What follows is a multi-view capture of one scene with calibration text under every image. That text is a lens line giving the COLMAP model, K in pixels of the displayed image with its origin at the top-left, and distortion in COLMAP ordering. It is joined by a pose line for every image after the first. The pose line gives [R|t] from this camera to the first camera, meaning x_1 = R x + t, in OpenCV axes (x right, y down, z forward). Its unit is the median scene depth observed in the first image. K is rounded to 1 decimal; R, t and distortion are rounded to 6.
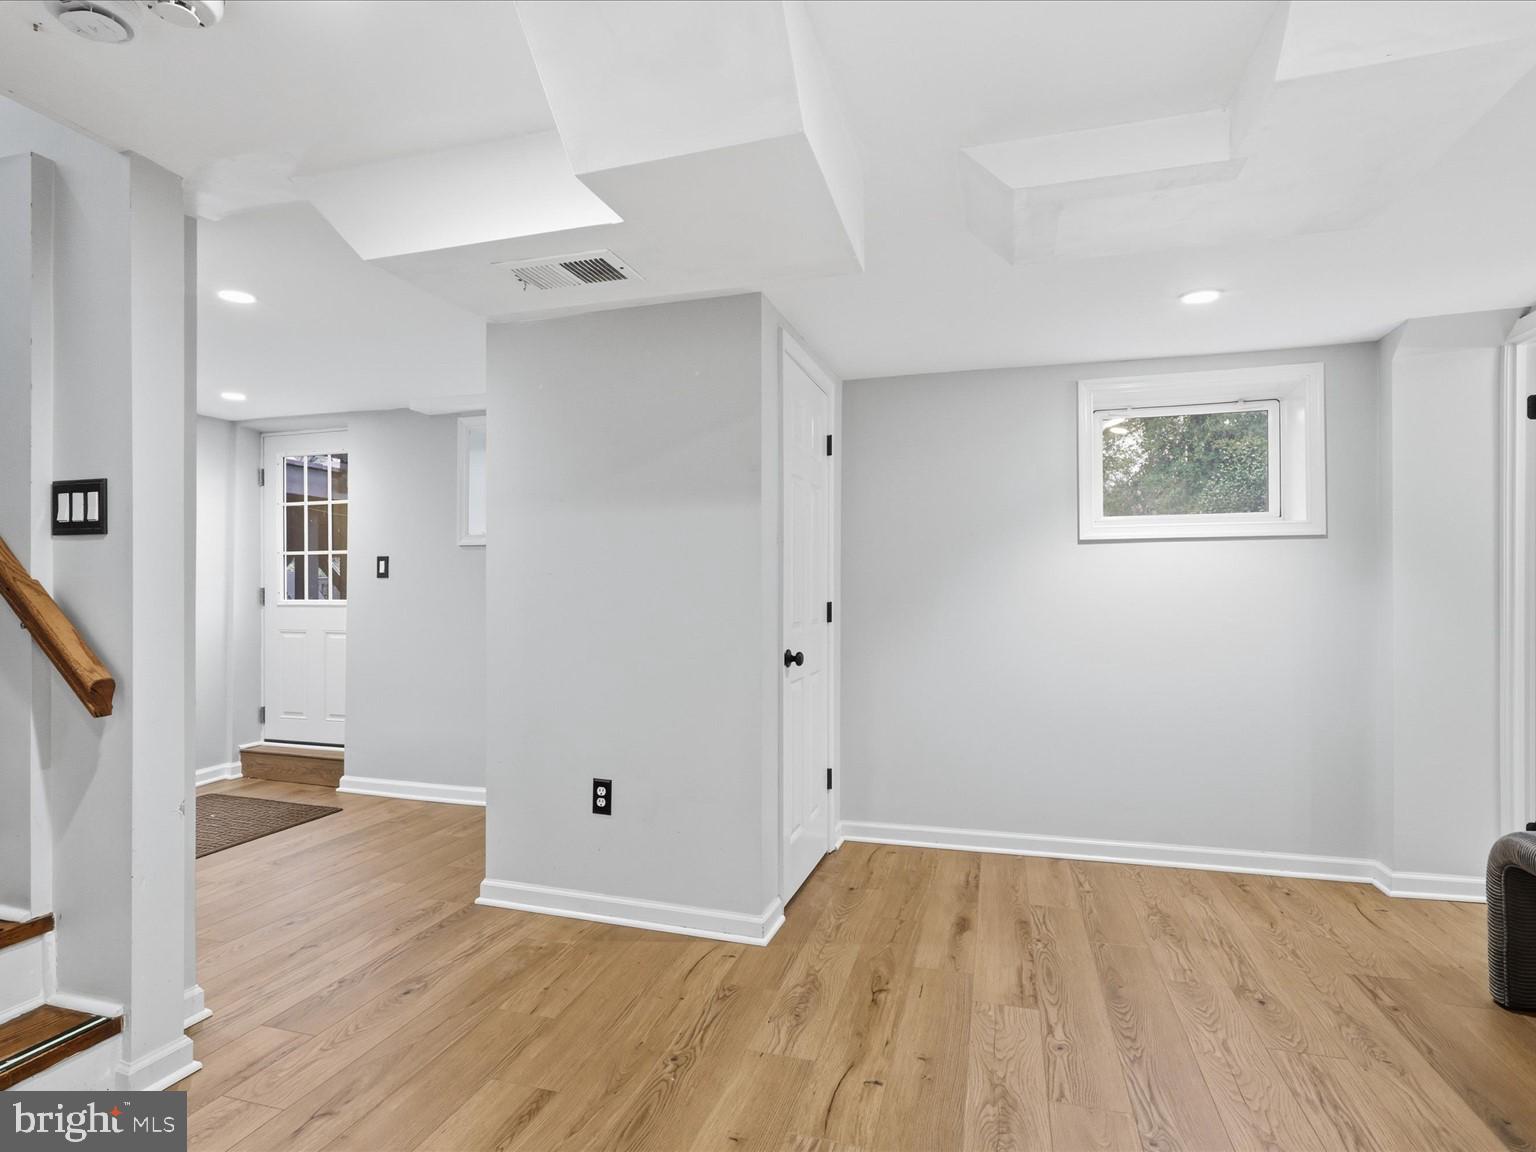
lens RADIAL K [[806.8, 0, 760.5], [0, 806.8, 581.6], [0, 0, 1]] dist [0.007395, 0.000013]
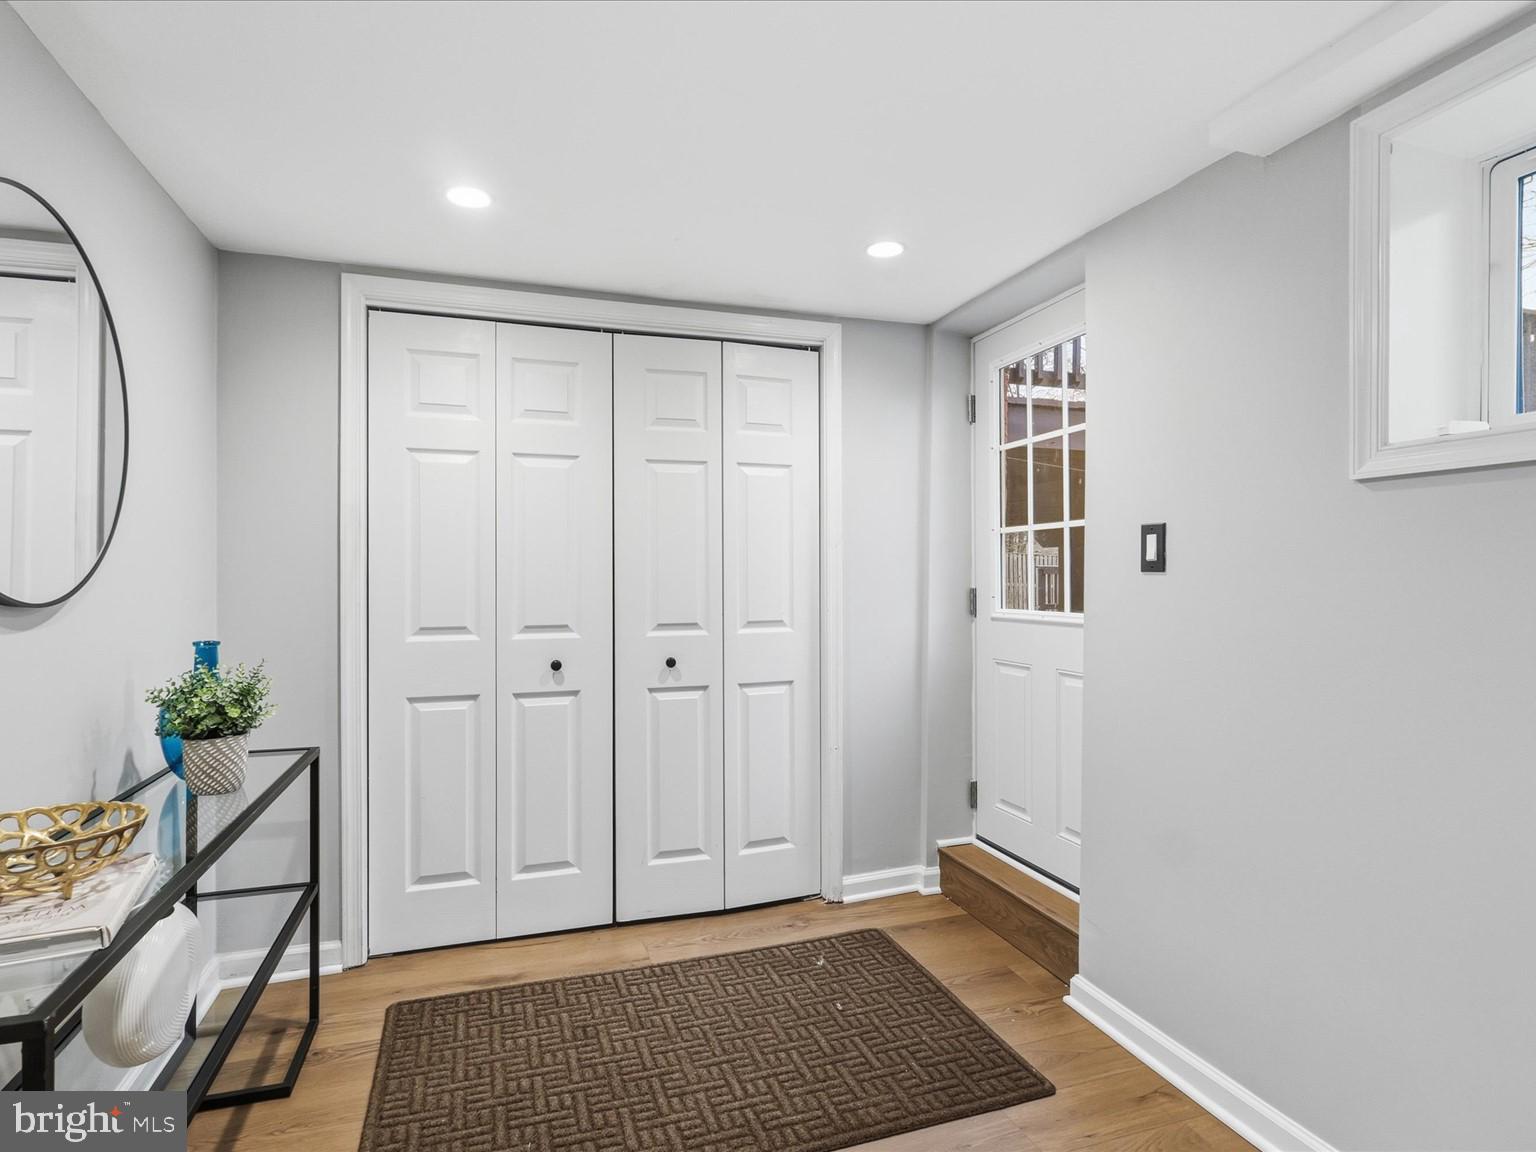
lens RADIAL K [[806.8, 0, 760.5], [0, 806.8, 578.5], [0, 0, 1]] dist [0.007395, 0.000013]
pose [[0.576885, 0.000223, -0.816825, -0.213256], [0.005825, 0.999973, 0.004387, -0.003834], [0.816805, -0.007289, 0.576868, 0.531114]]
